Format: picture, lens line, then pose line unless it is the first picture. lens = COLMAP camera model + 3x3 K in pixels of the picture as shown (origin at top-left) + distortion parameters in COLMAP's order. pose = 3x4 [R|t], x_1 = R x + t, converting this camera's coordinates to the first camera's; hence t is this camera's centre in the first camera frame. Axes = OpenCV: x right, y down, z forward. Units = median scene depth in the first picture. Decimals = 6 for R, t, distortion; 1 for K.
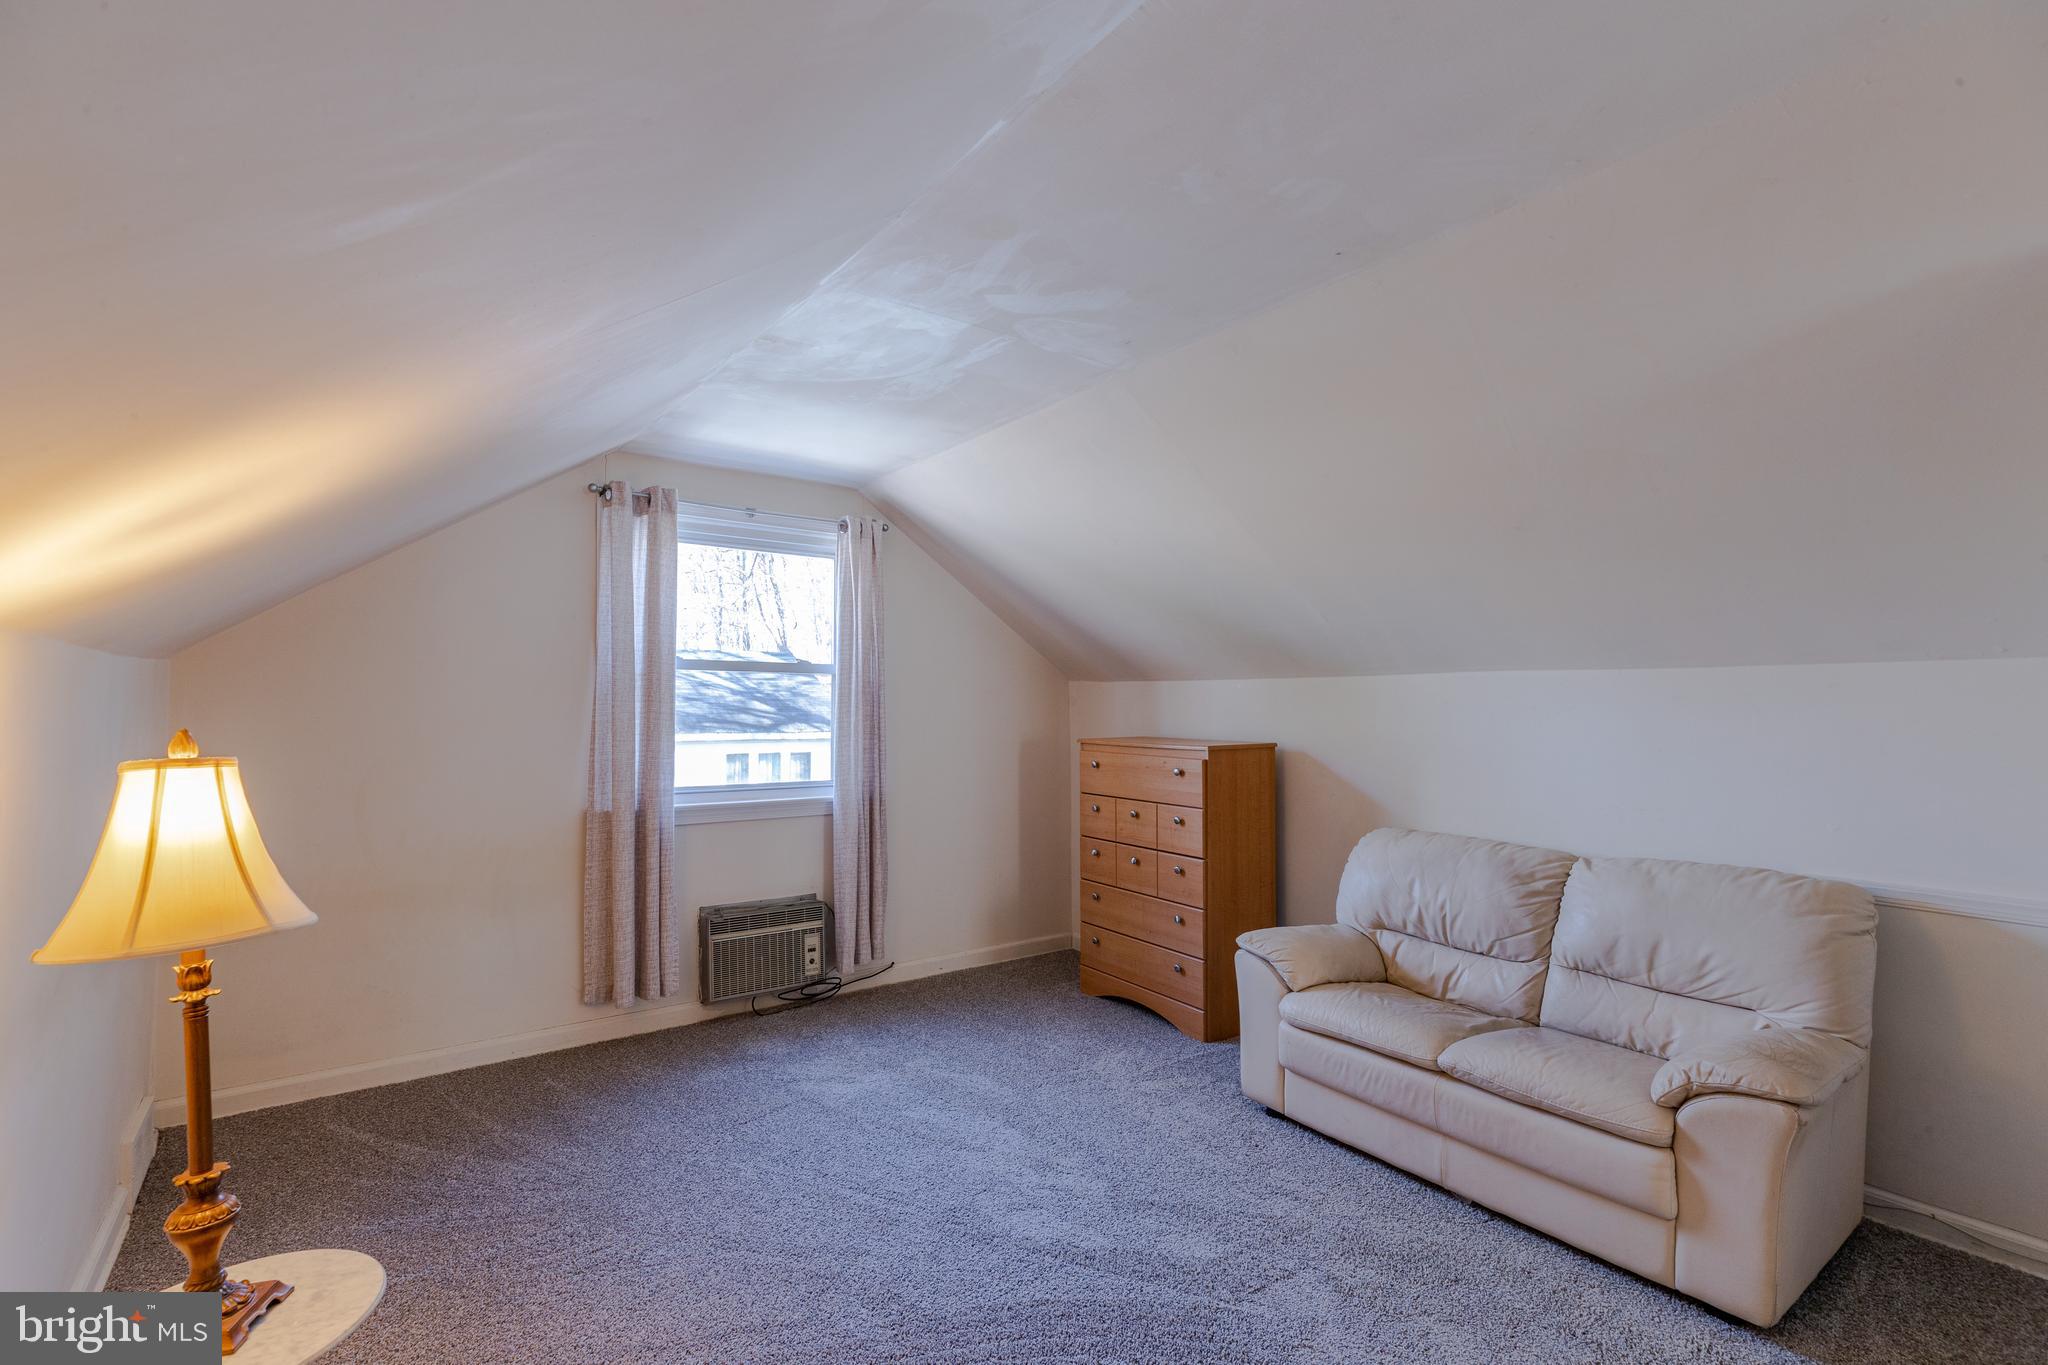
lens RADIAL K [[919.6, 0, 1009.6], [0, 919.6, 699.1], [0, 0, 1]] dist [0.002684, 0.000151]
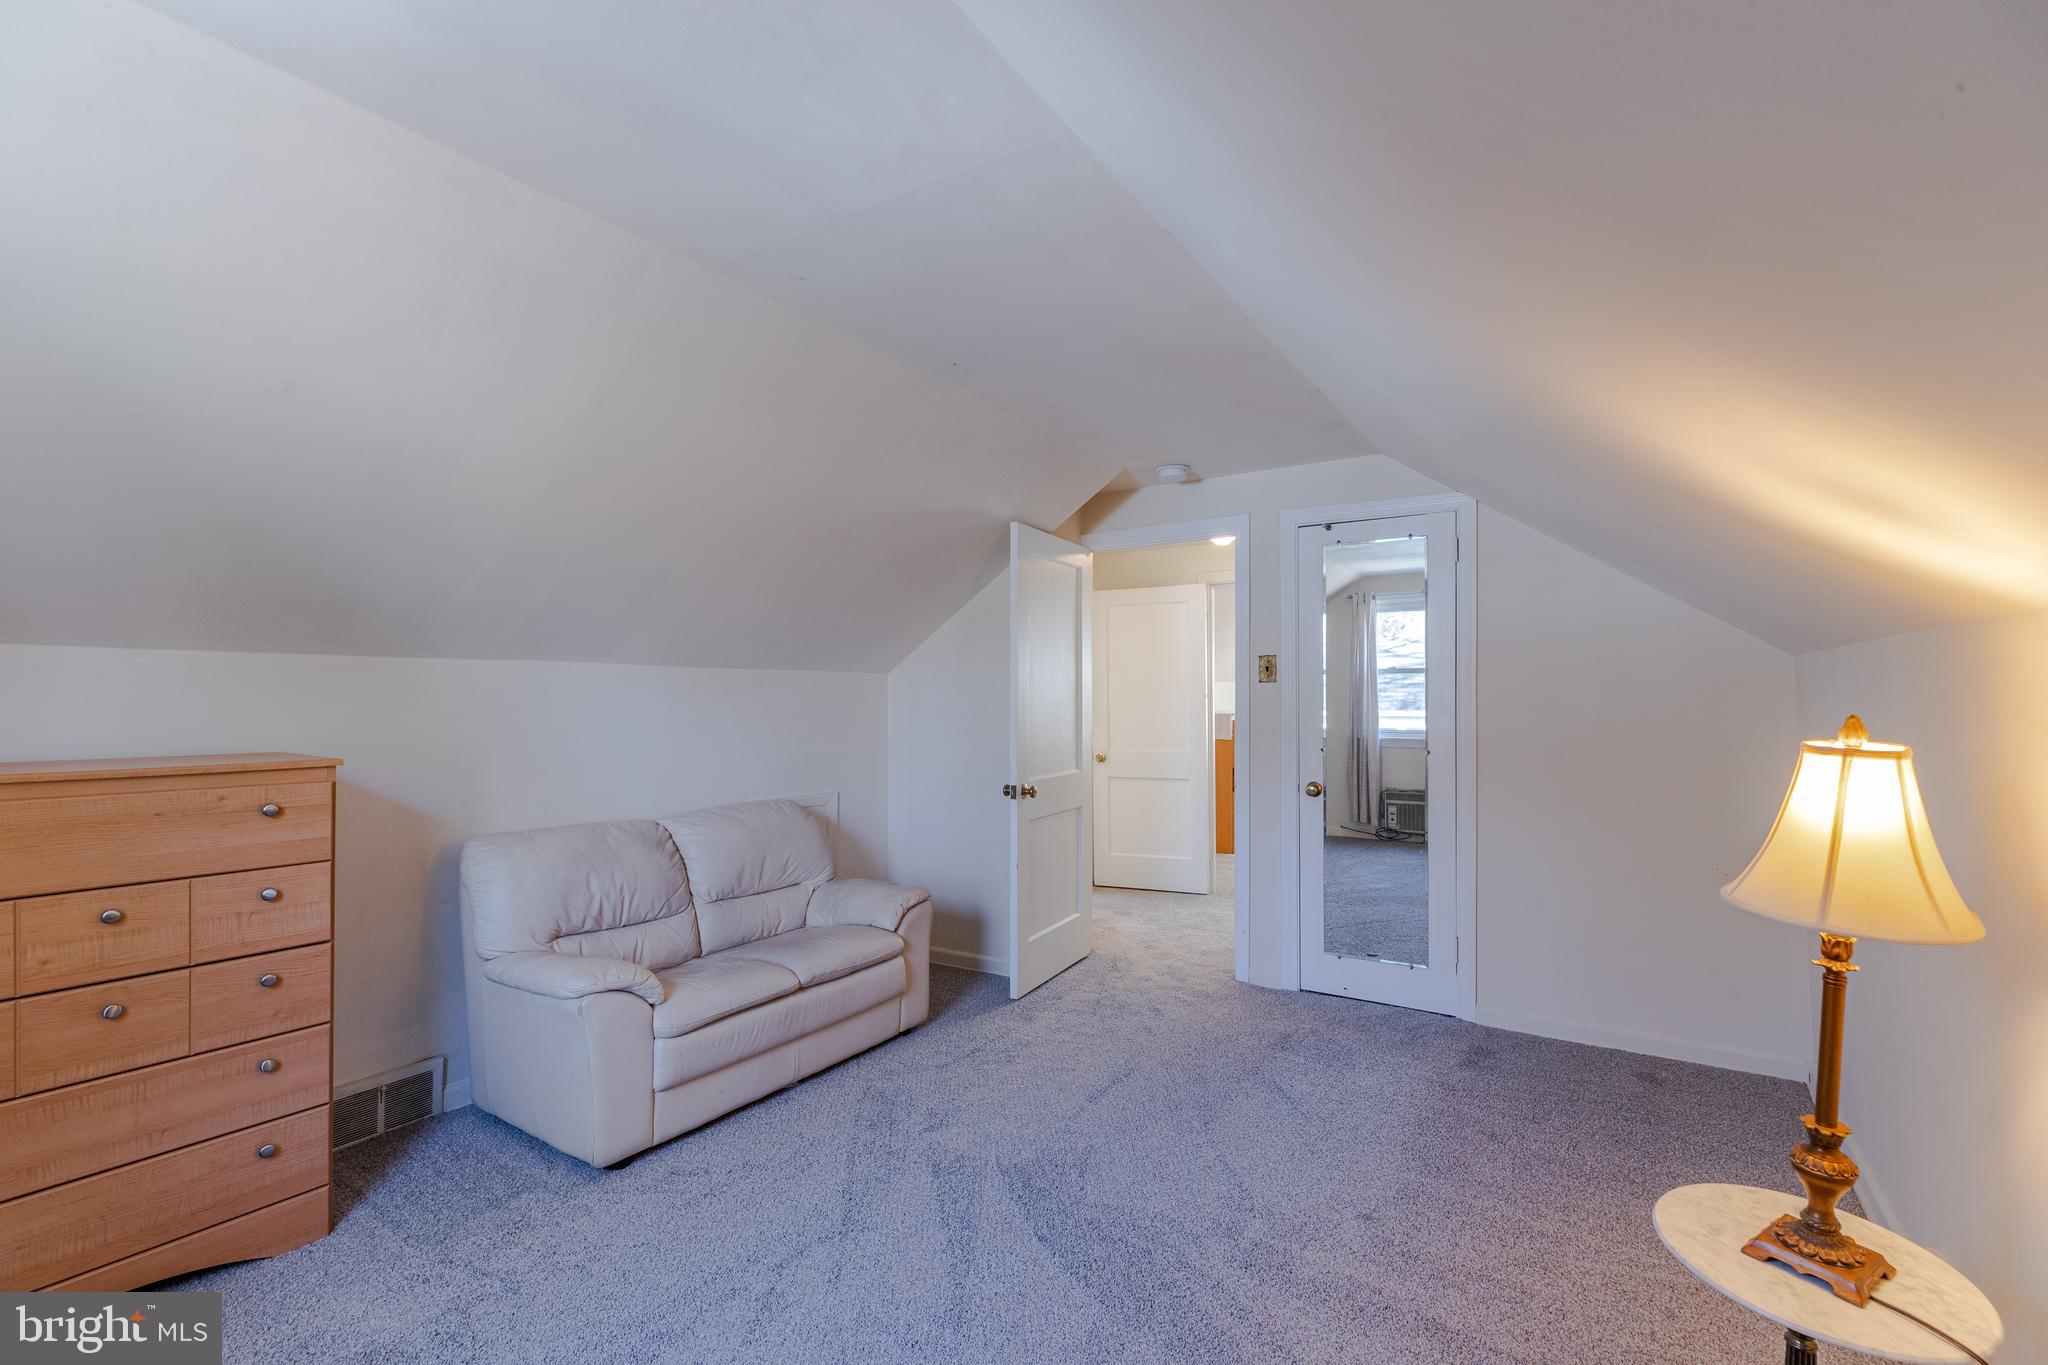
lens RADIAL K [[919.6, 0, 1009.6], [0, 919.6, 699.1], [0, 0, 1]] dist [0.002684, 0.000151]
pose [[-0.356259, -0.008533, 0.934348, -0.721276], [-0.012065, 0.999917, 0.004532, 0.002058], [-0.934309, -0.009658, -0.356333, 1.071273]]
